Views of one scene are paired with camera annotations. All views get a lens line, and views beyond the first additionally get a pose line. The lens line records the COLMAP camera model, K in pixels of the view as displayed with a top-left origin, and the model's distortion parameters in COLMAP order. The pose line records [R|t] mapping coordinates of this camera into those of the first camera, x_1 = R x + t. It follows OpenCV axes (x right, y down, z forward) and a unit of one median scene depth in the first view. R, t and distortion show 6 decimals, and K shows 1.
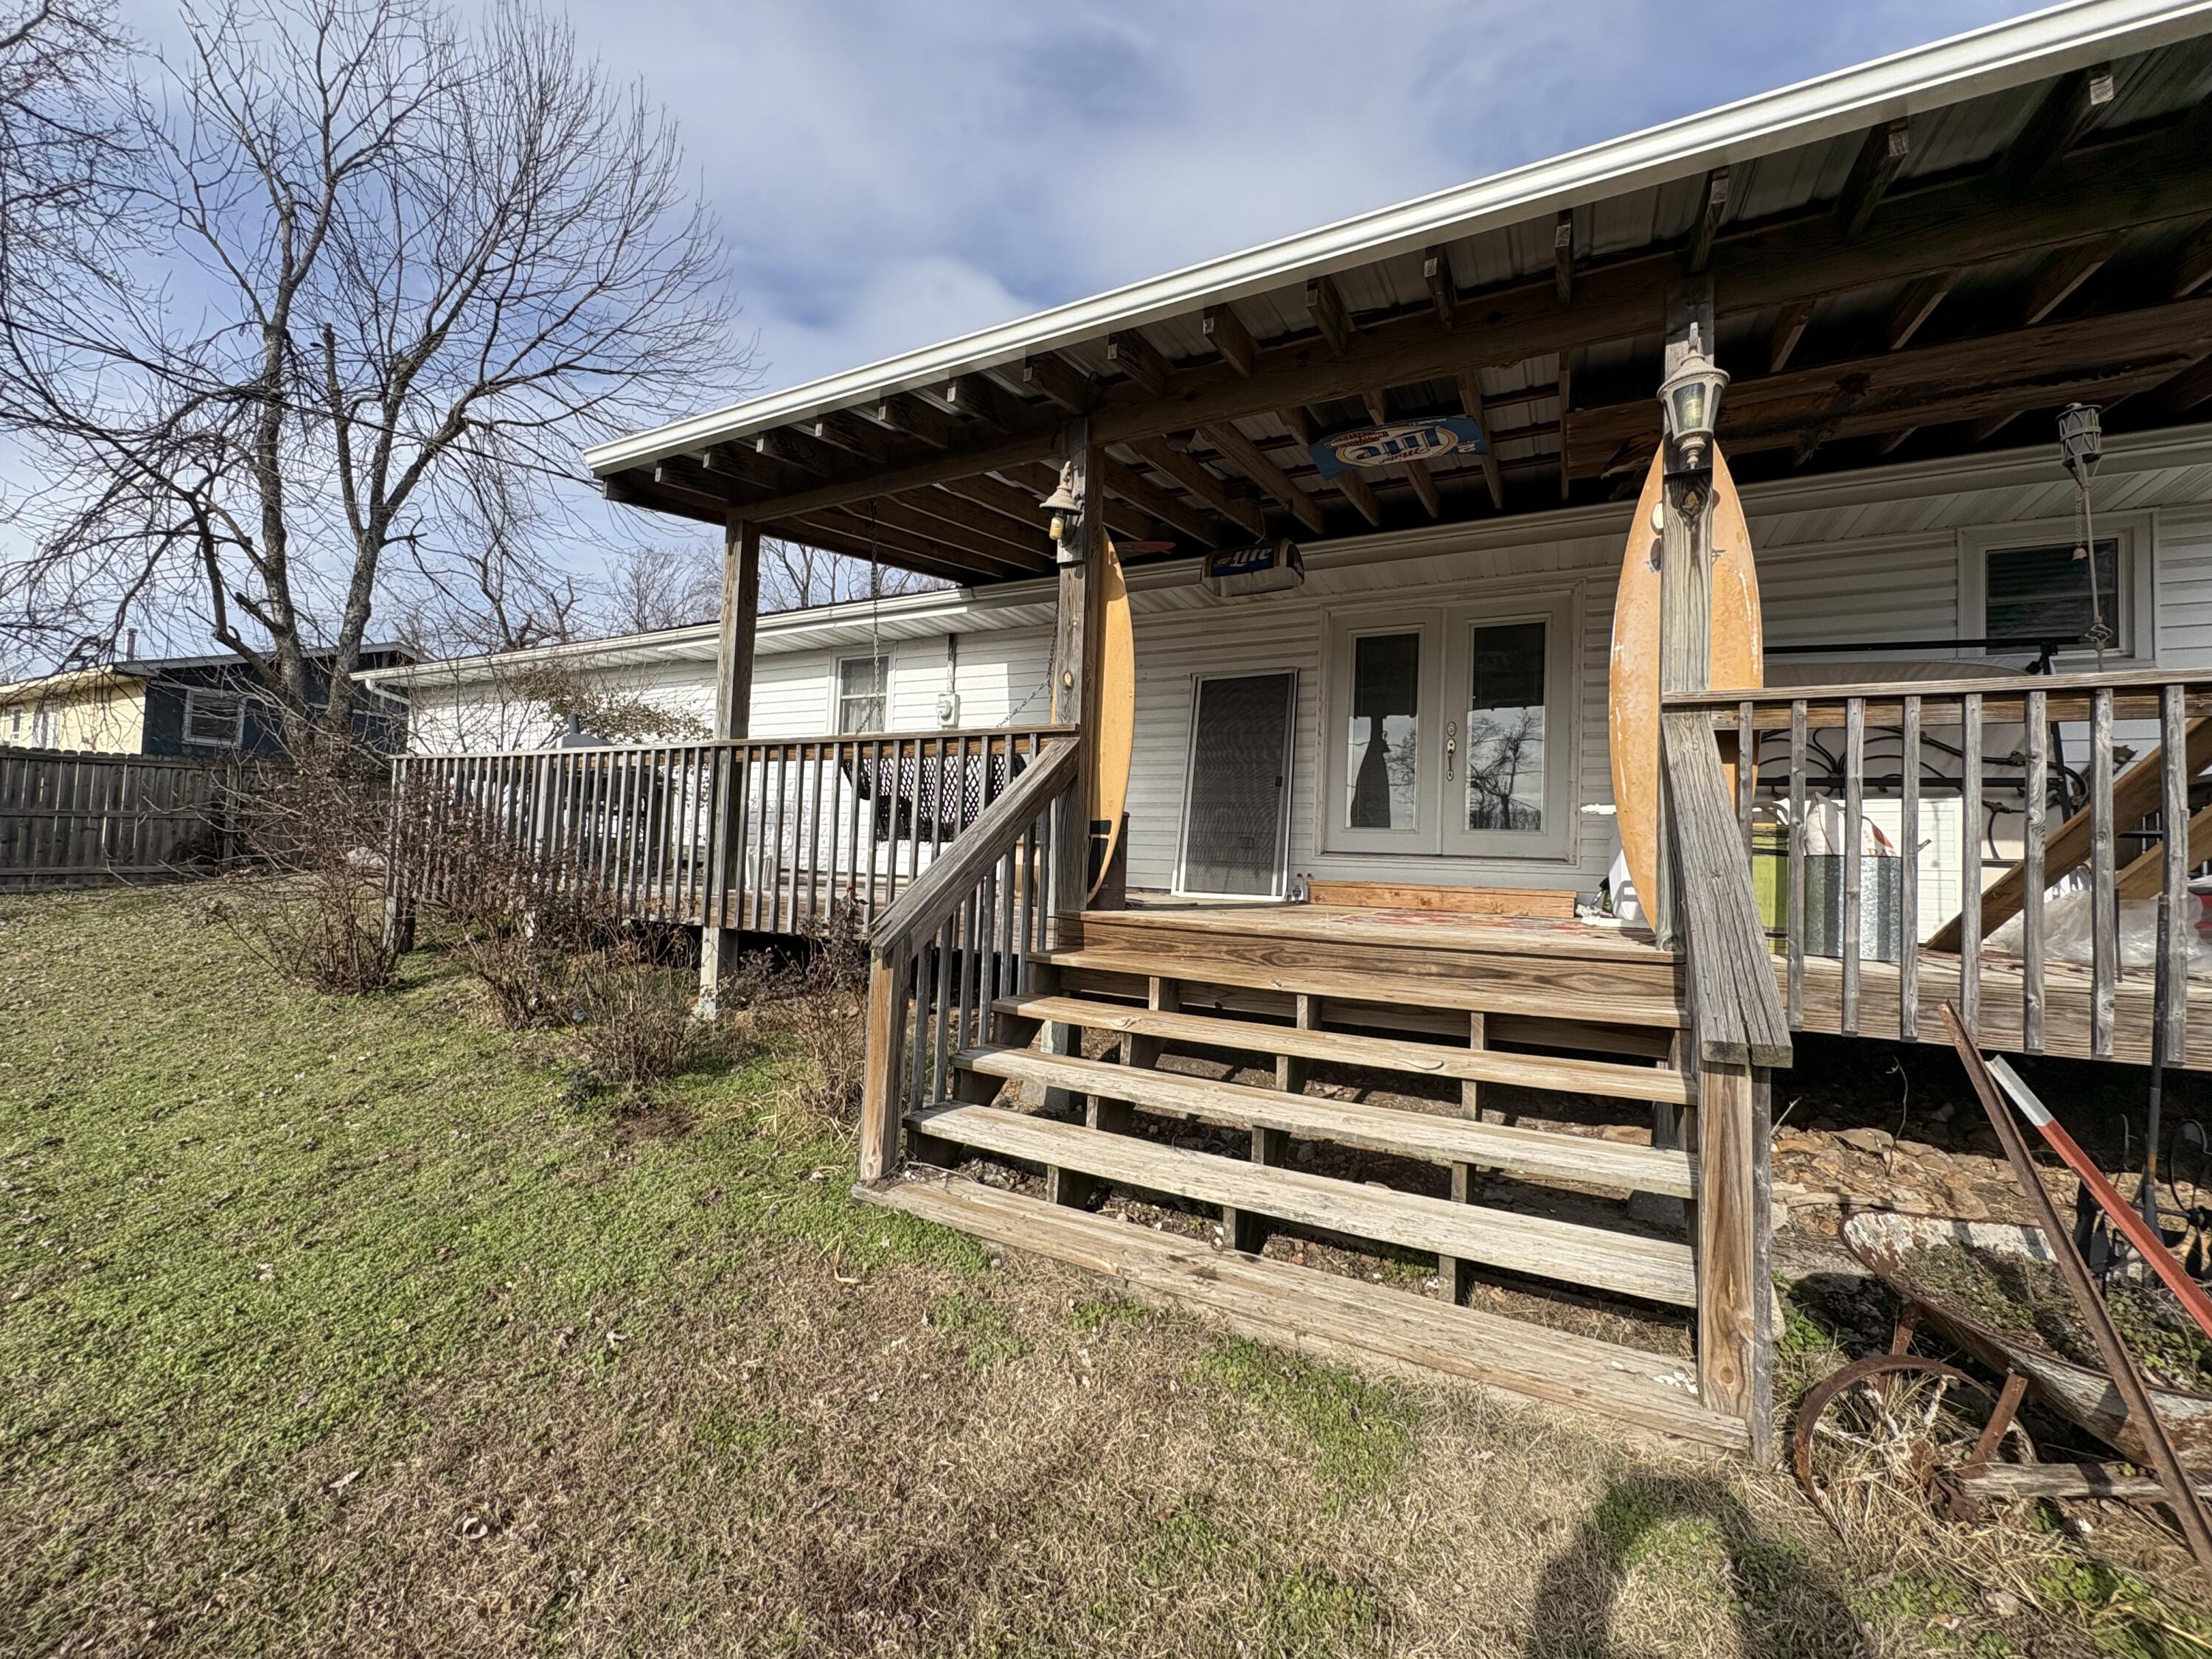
lens RADIAL K [[886.1, 0, 1111.9], [0, 886.1, 828.9], [0, 0, 1]] dist [0.000285, -0.000502]
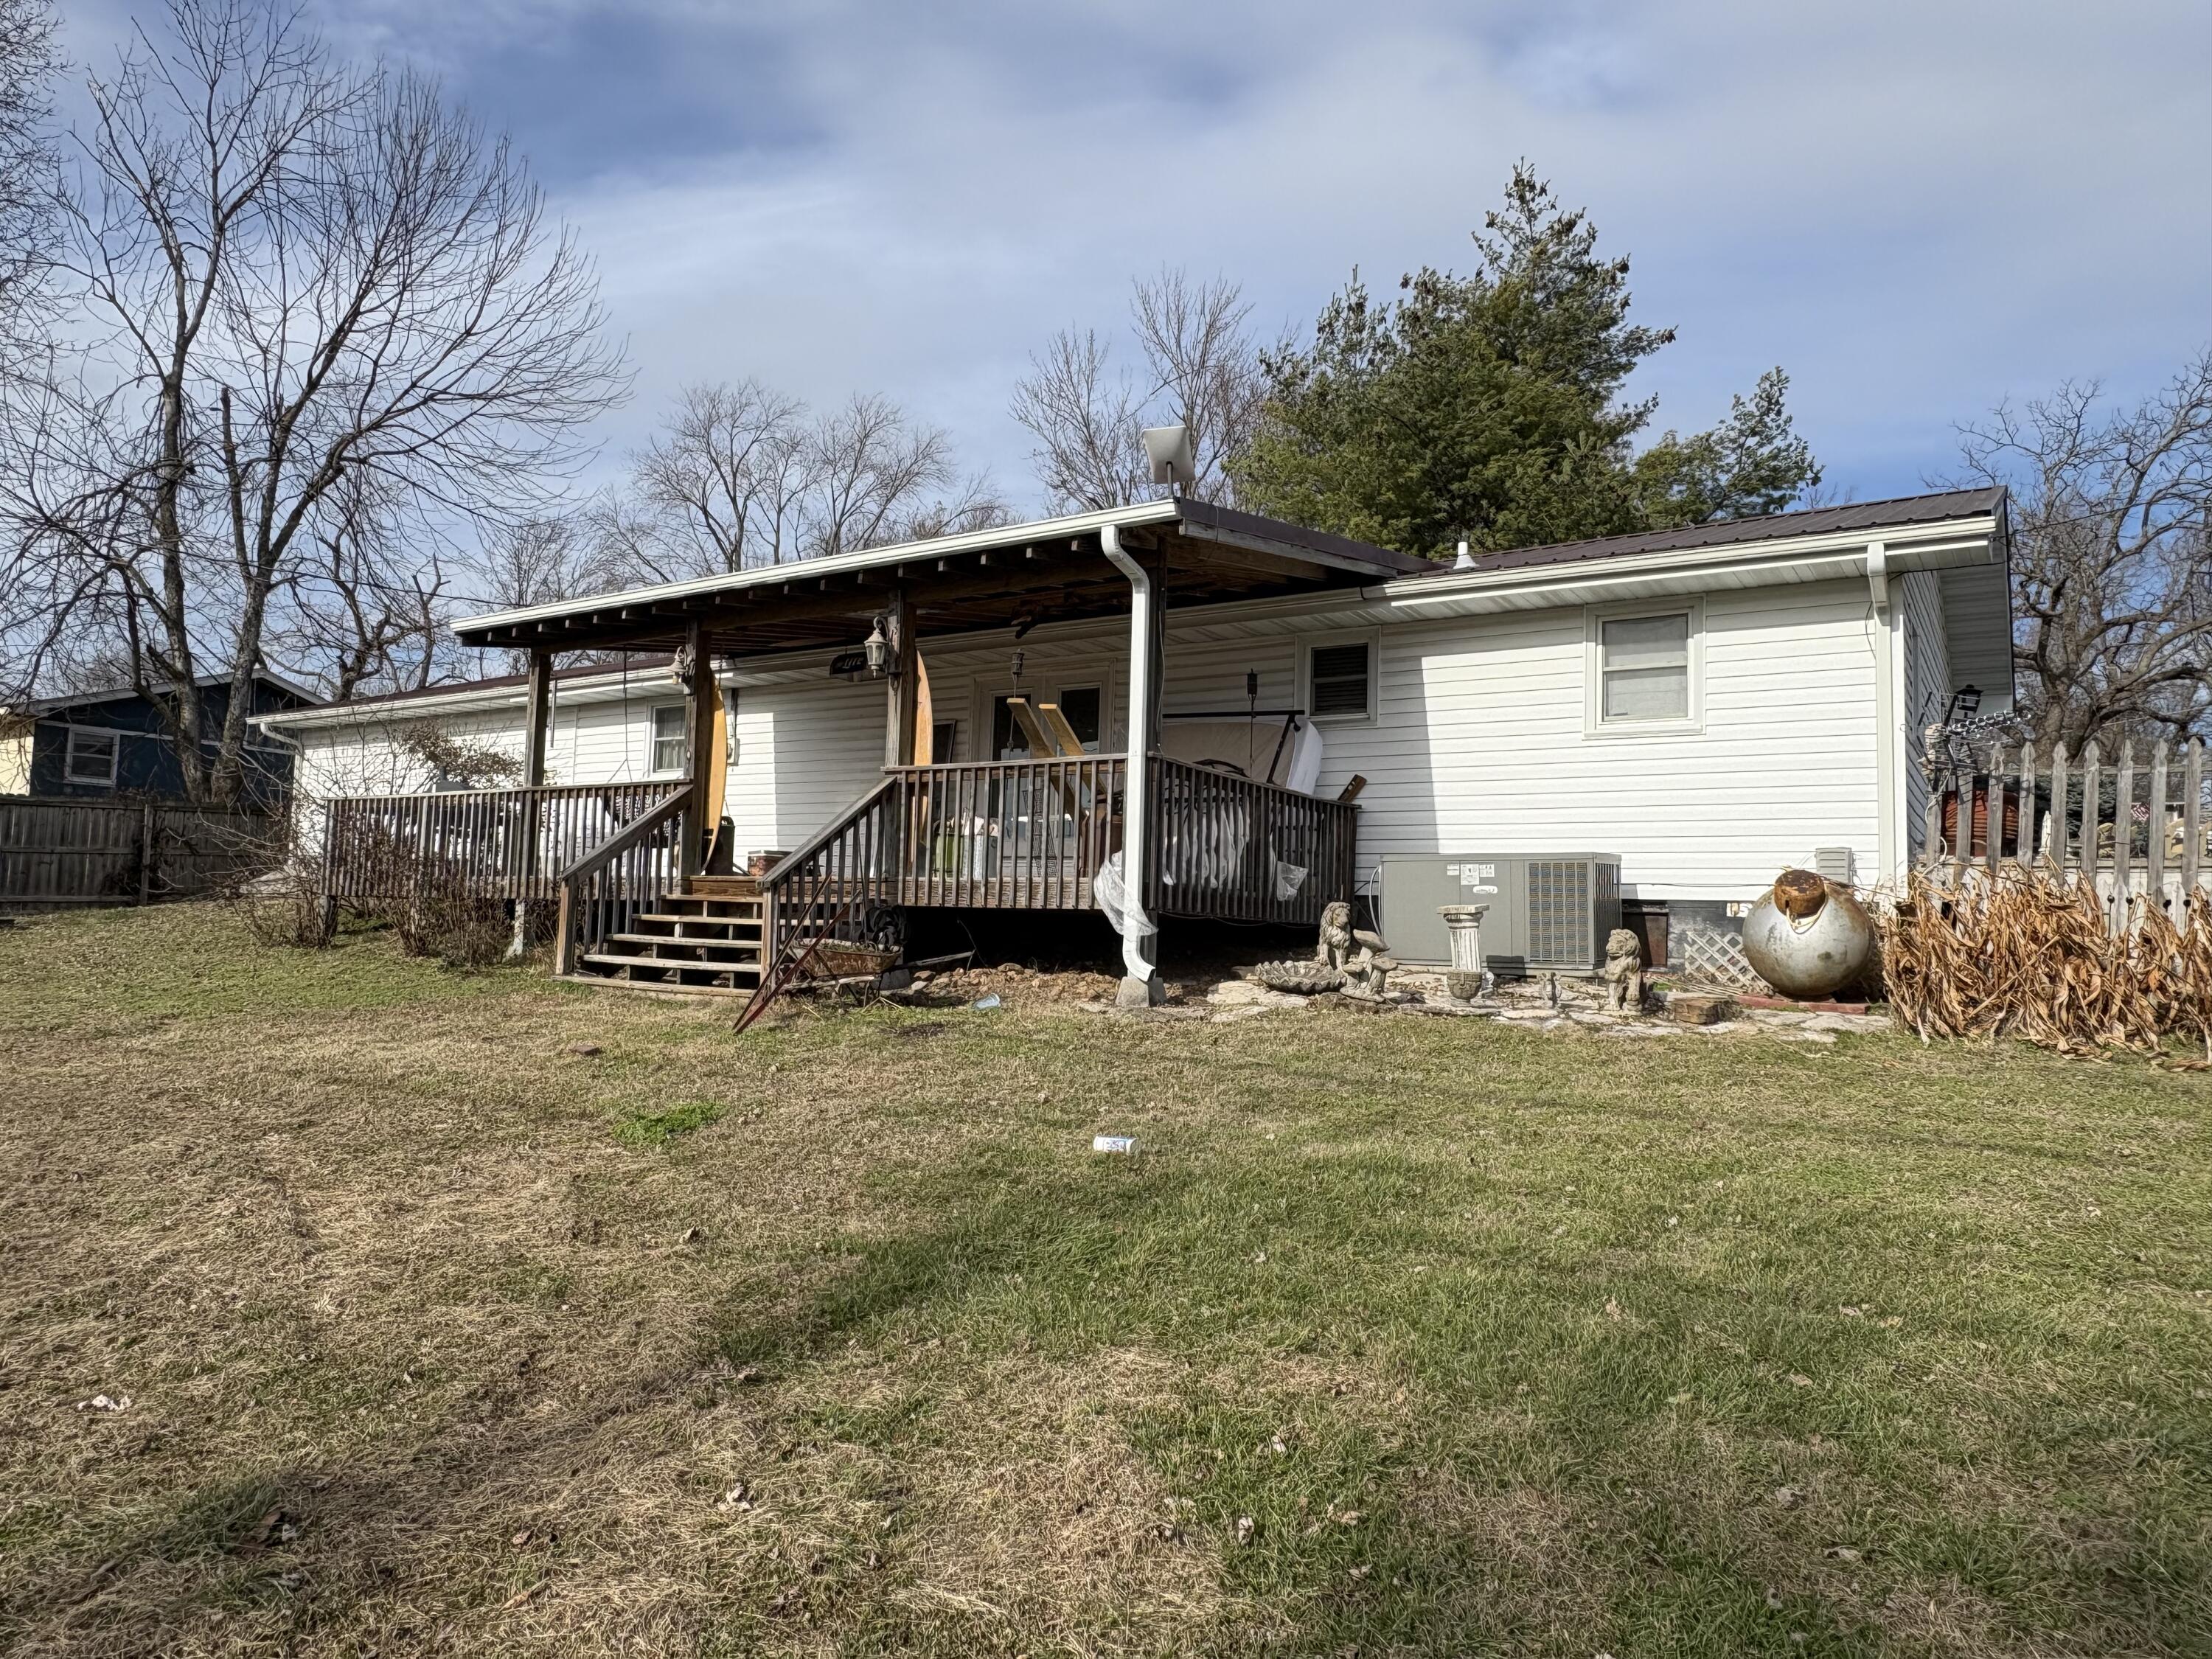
lens RADIAL K [[1406.6, 0, 1106.5], [0, 1406.6, 831.1], [0, 0, 1]] dist [-0.004933, -0.001340]
pose [[0.994682, -0.016197, -0.101713, 0.369615], [0.012813, 0.999345, -0.033840, 0.034913], [0.102194, 0.032357, 0.994238, -0.614541]]
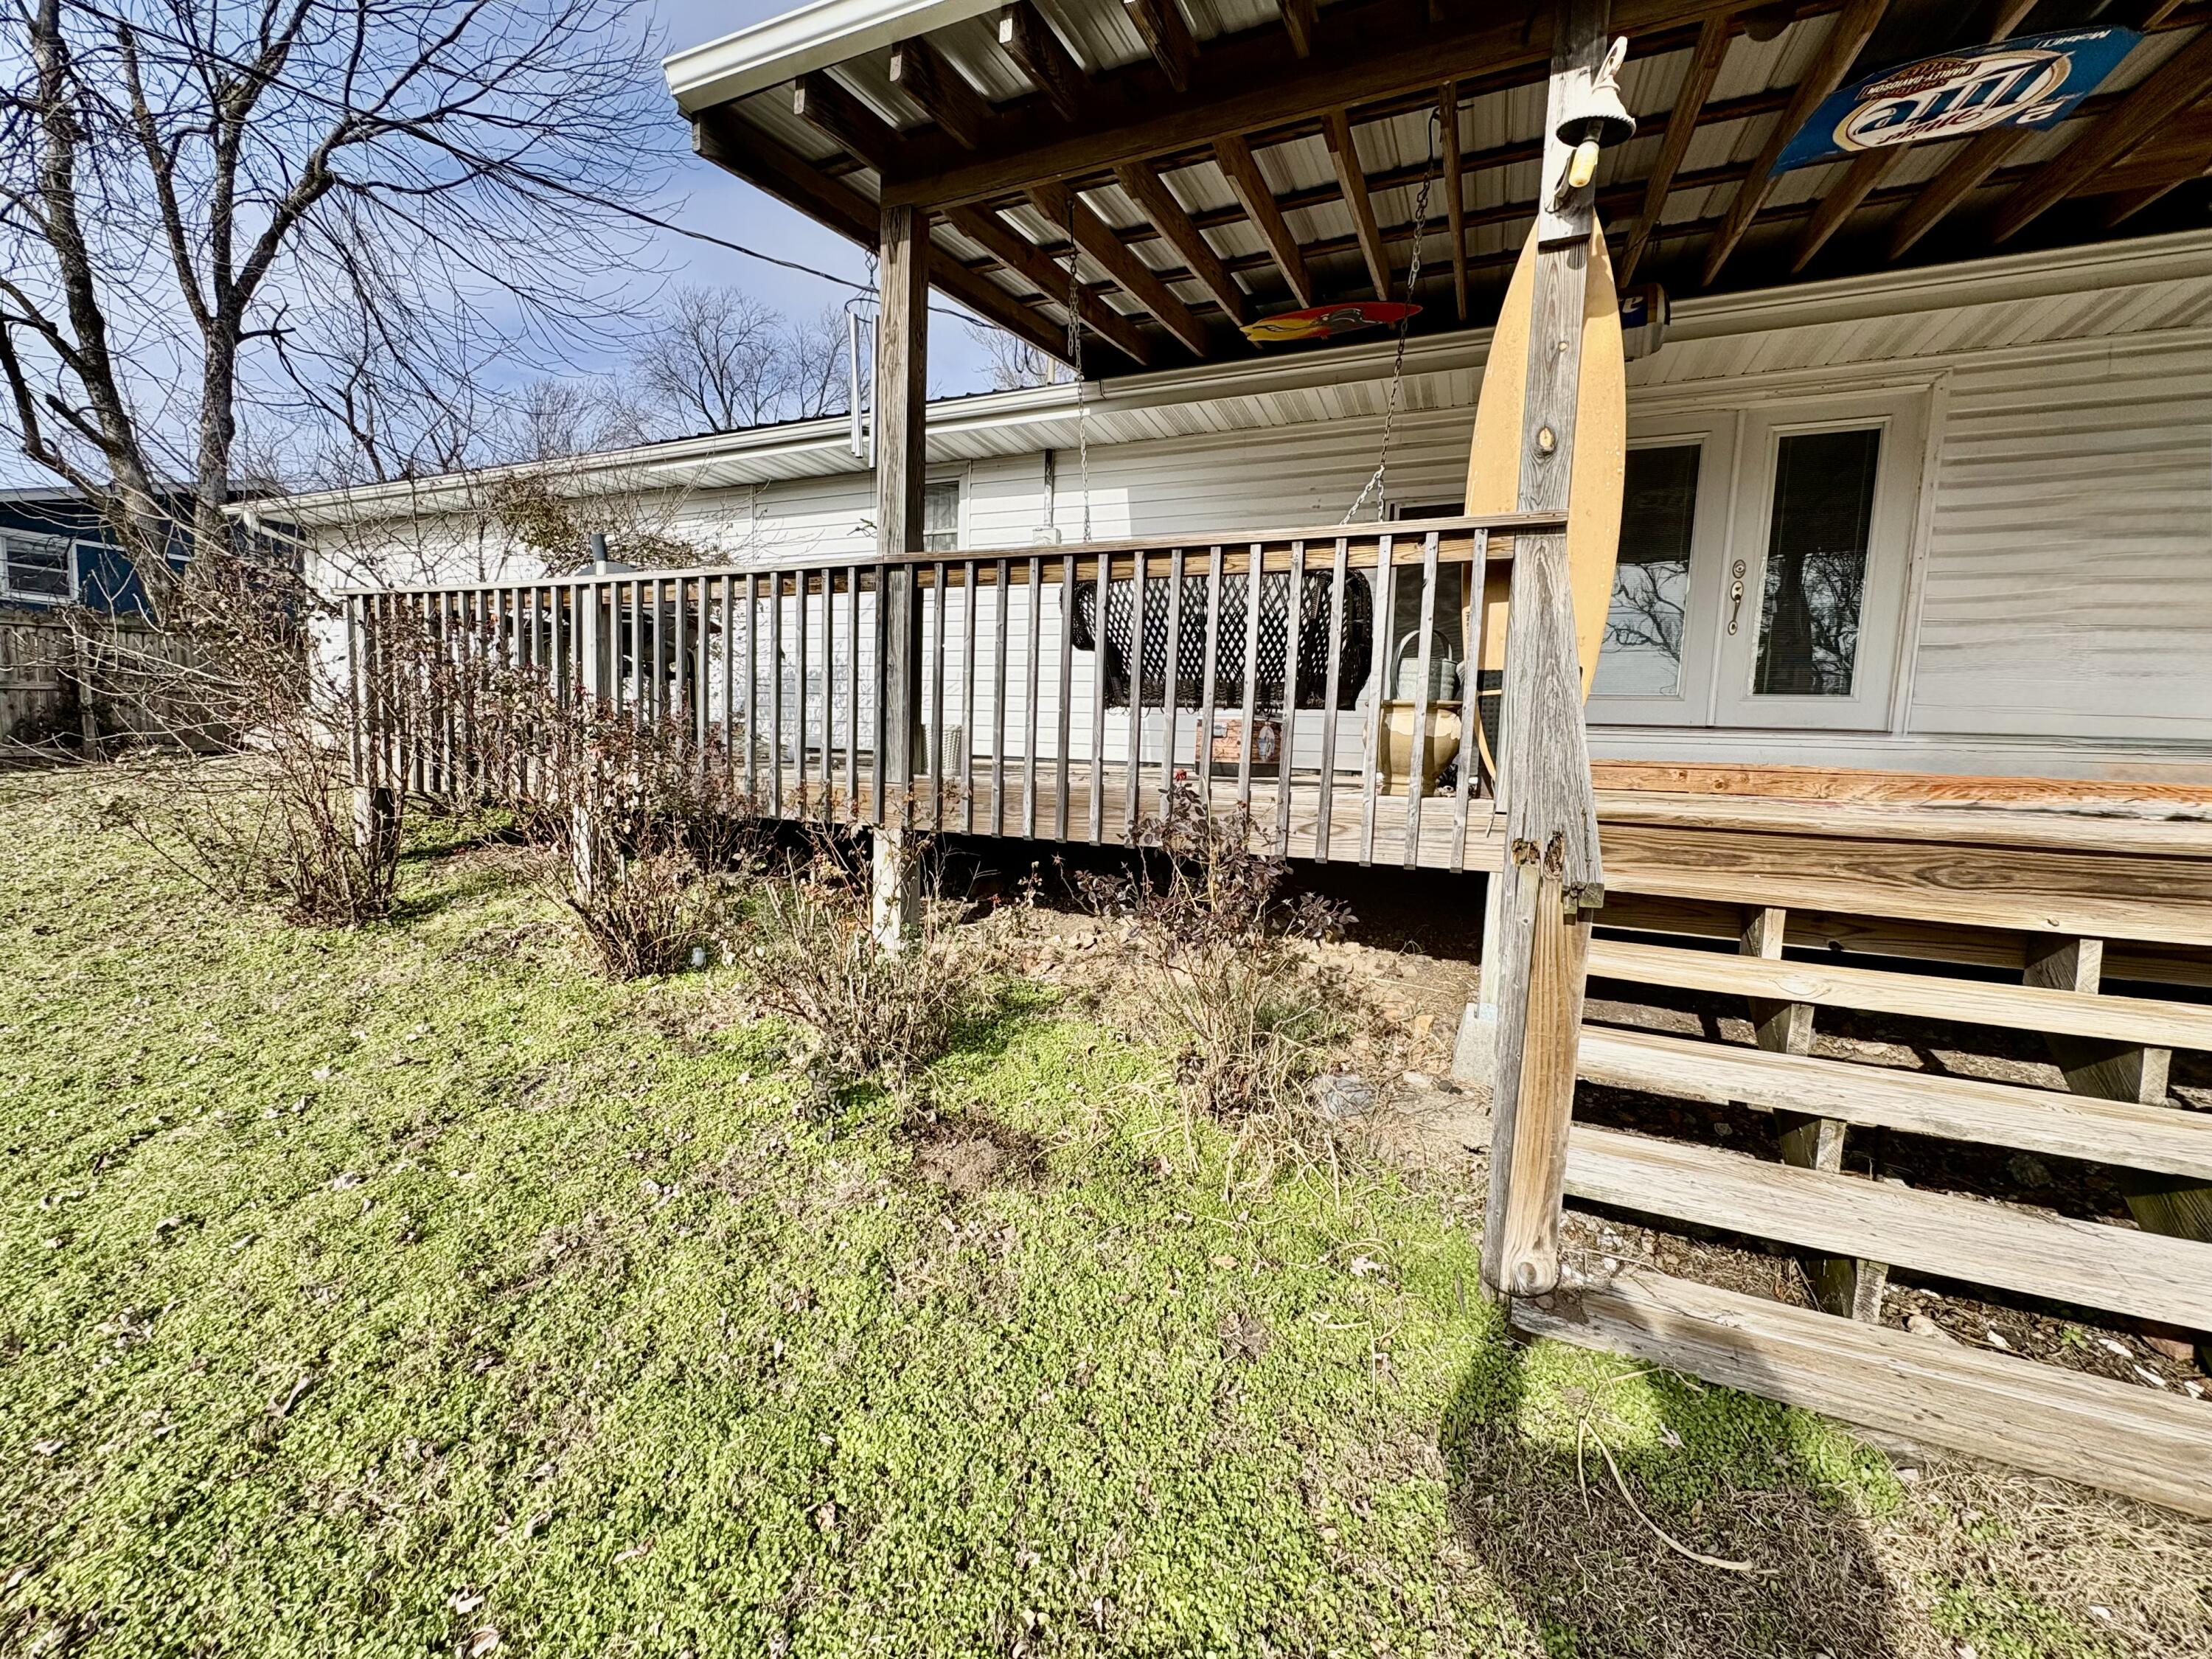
lens RADIAL K [[886.1, 0, 1117.0], [0, 886.1, 830.7], [0, 0, 1]] dist [0.000285, -0.000502]
pose [[0.996688, -0.011932, 0.080437, -0.131732], [0.000889, 0.990714, 0.135959, 0.006851], [-0.081312, -0.135437, 0.987444, 0.115858]]
